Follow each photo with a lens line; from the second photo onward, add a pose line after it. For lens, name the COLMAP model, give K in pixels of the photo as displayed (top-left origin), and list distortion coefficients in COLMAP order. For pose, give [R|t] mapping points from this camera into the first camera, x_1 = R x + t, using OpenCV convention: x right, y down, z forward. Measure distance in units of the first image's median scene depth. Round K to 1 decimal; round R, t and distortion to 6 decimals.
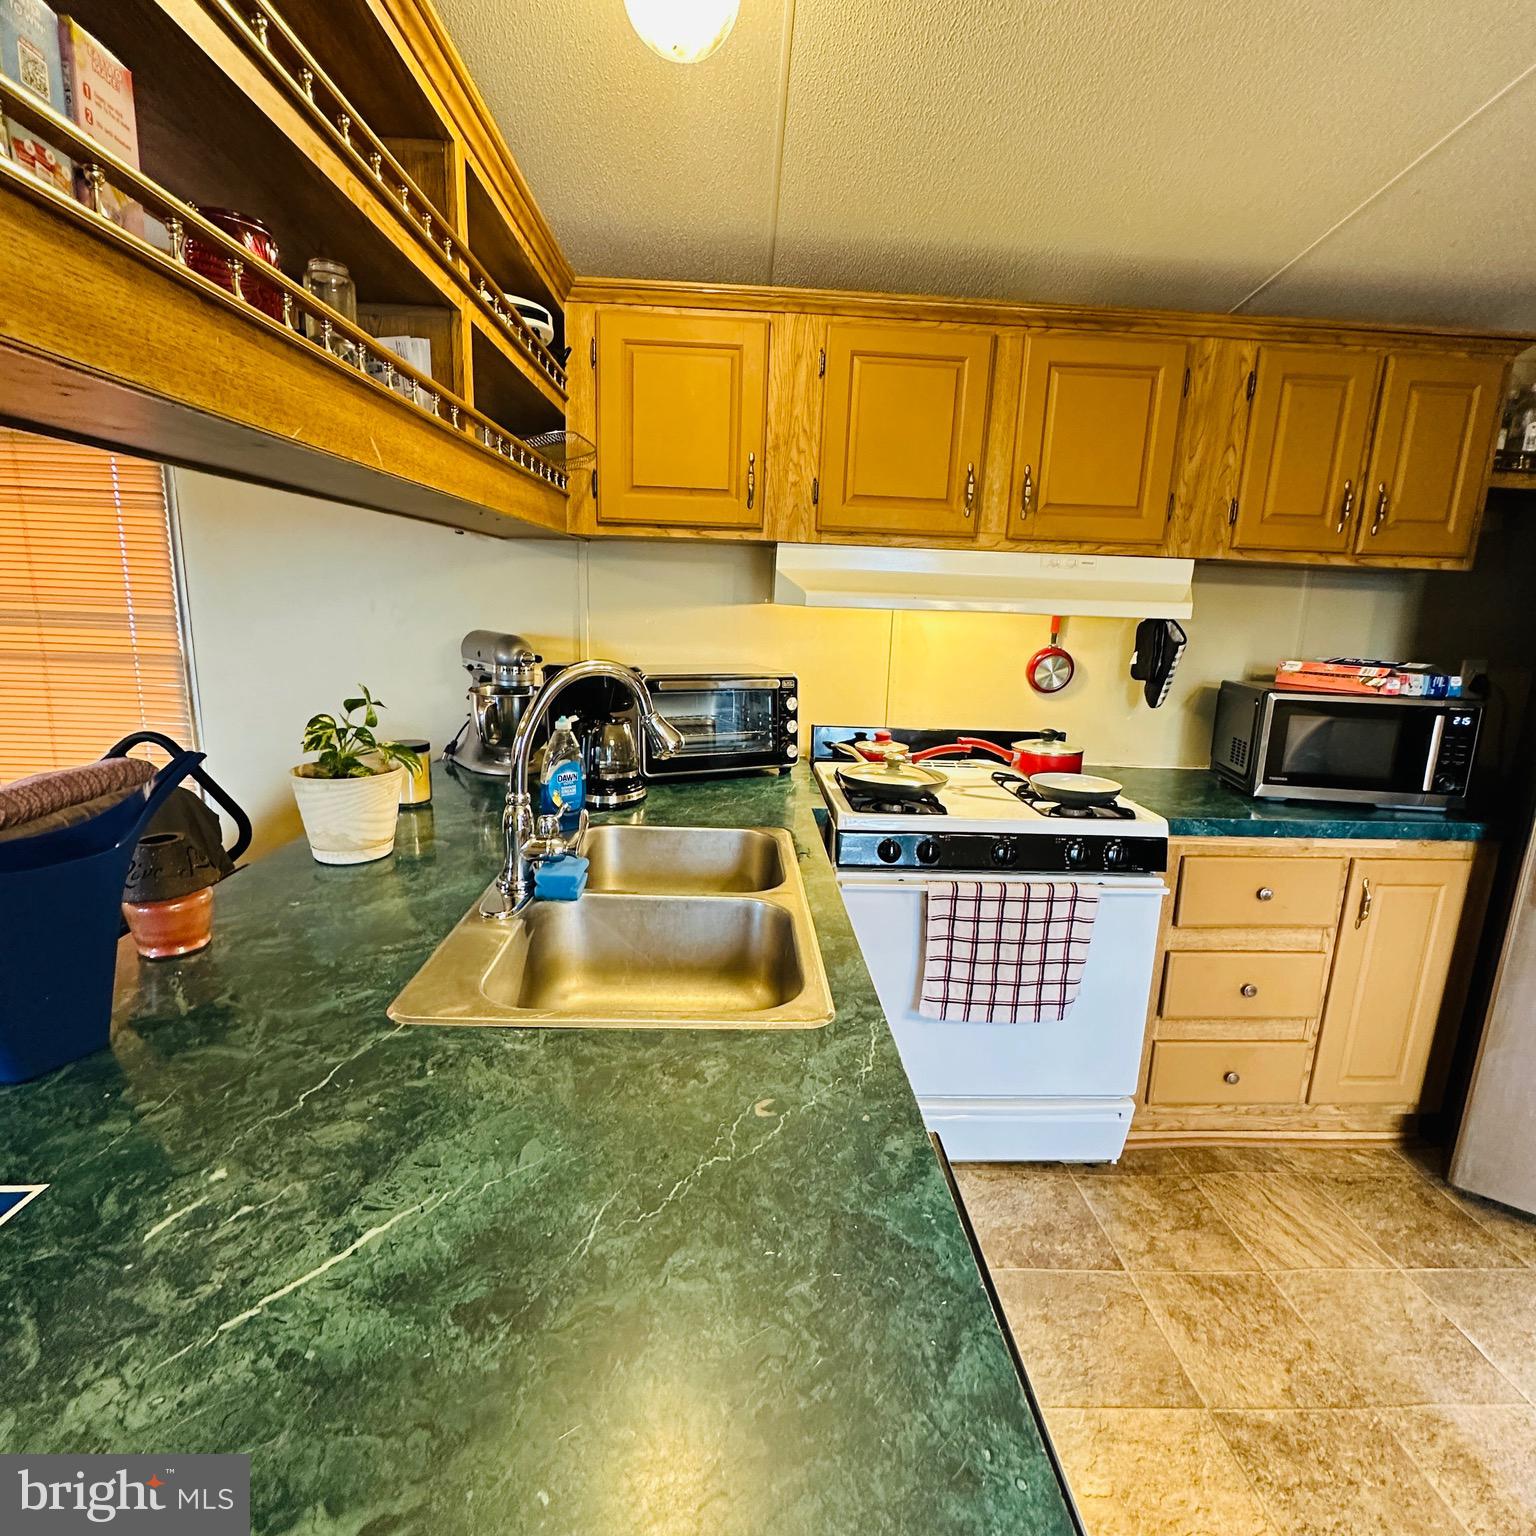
lens RADIAL K [[813.9, 0, 769.4], [0, 813.9, 767.8], [0, 0, 1]] dist [-0.006465, 0.001980]
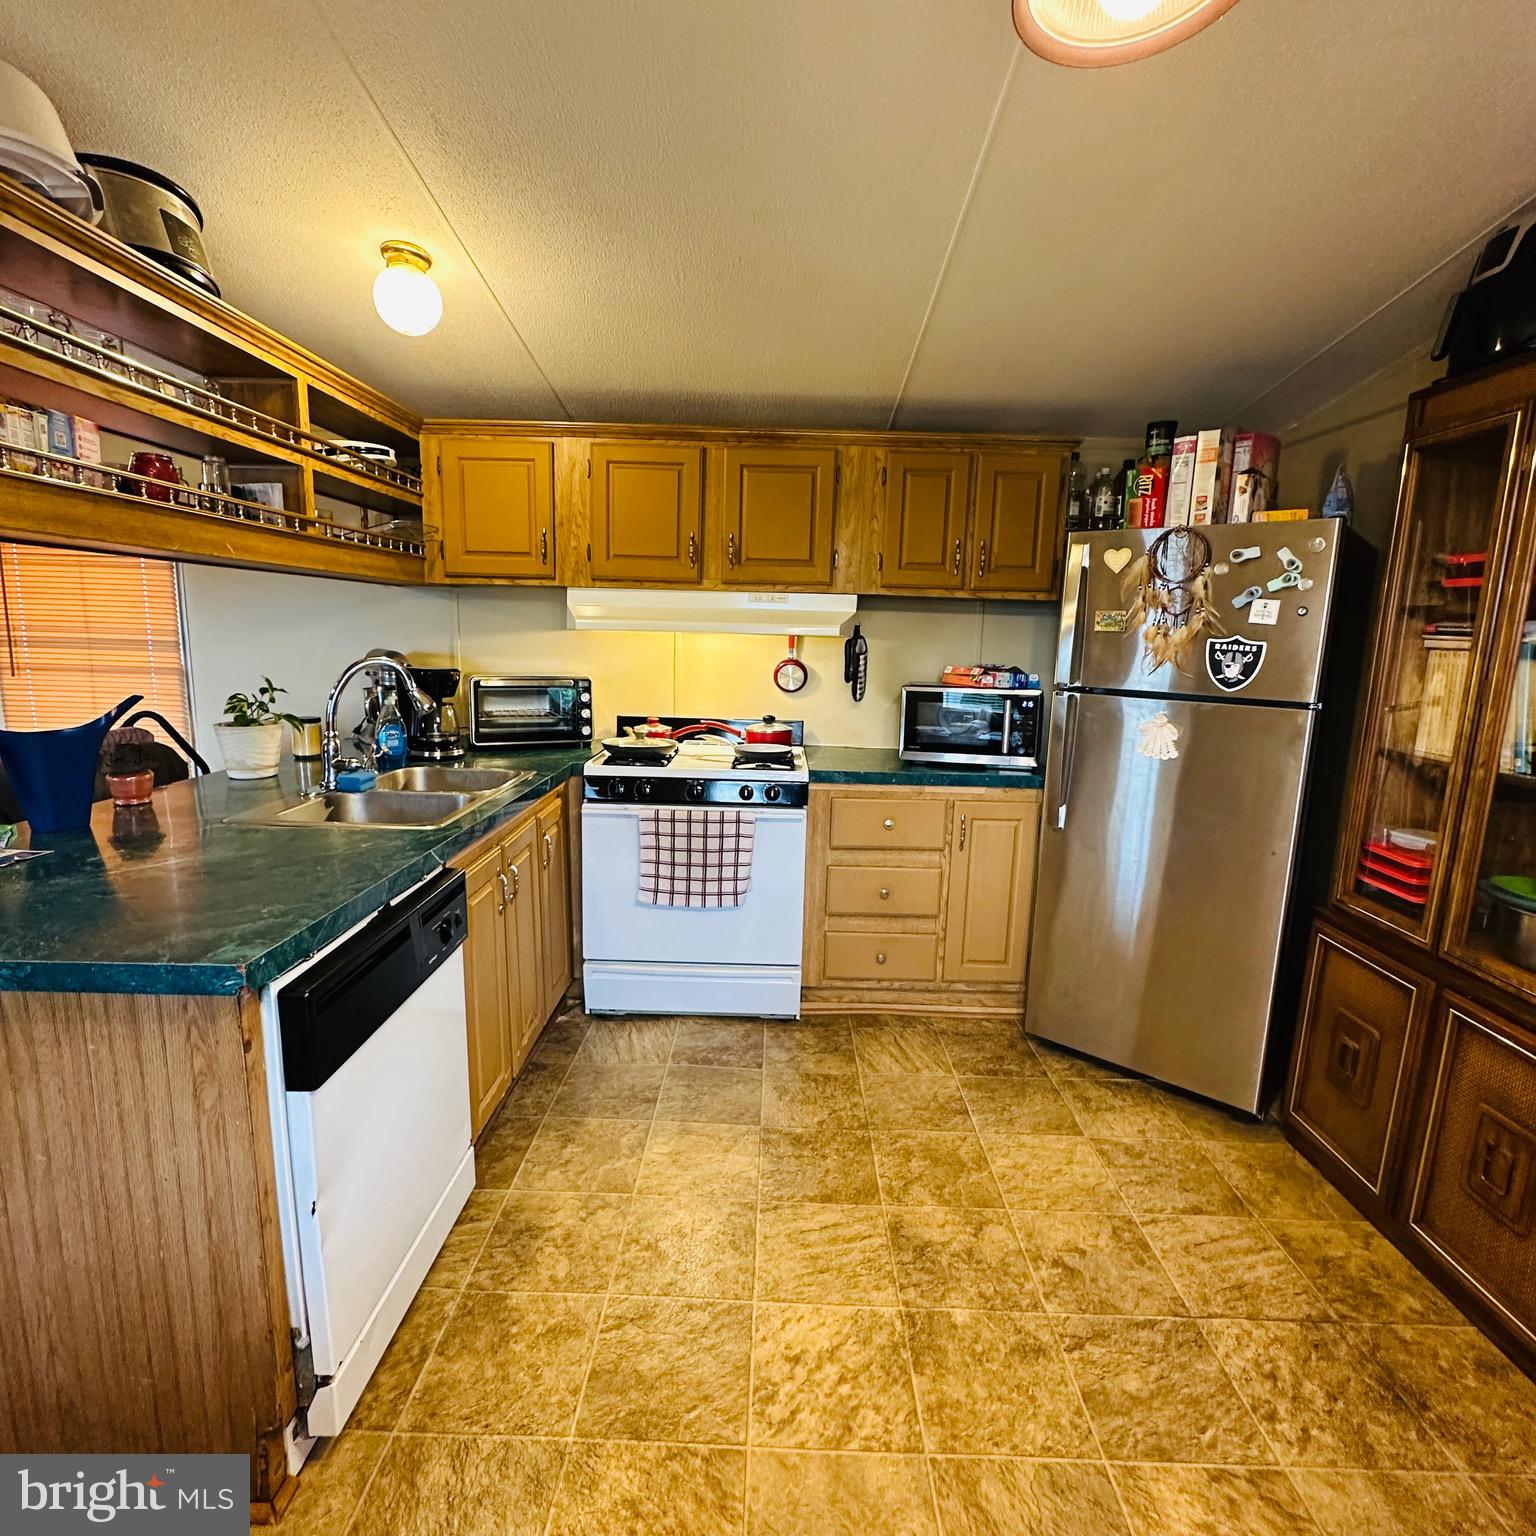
lens RADIAL K [[813.9, 0, 768.8], [0, 813.9, 768.5], [0, 0, 1]] dist [-0.006465, 0.001980]
pose [[0.998578, -0.000002, -0.053302, 0.465450], [-0.002193, 0.999152, -0.041109, 0.114382], [0.053257, 0.041167, 0.997732, -0.448606]]
